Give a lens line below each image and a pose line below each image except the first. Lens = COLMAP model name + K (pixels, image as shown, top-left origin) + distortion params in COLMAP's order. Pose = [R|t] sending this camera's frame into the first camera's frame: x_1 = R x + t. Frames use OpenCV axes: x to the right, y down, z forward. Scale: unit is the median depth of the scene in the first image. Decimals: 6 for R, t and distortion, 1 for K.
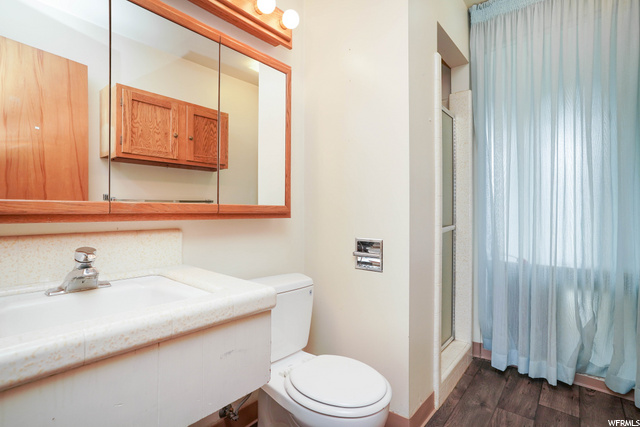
lens RADIAL K [[318.7, 0, 320.2], [0, 318.7, 209.8], [0, 0, 1]] dist [-0.029868, 0.016170]
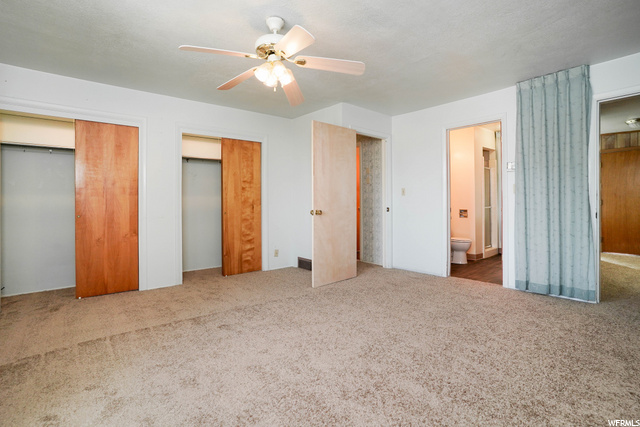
lens RADIAL K [[318.7, 0, 319.4], [0, 318.7, 208.6], [0, 0, 1]] dist [-0.029868, 0.016170]
pose [[0.988431, -0.005750, -0.151563, -0.703711], [0.005350, 0.999981, -0.003052, 0.070576], [0.151578, 0.002206, 0.988443, -2.162193]]
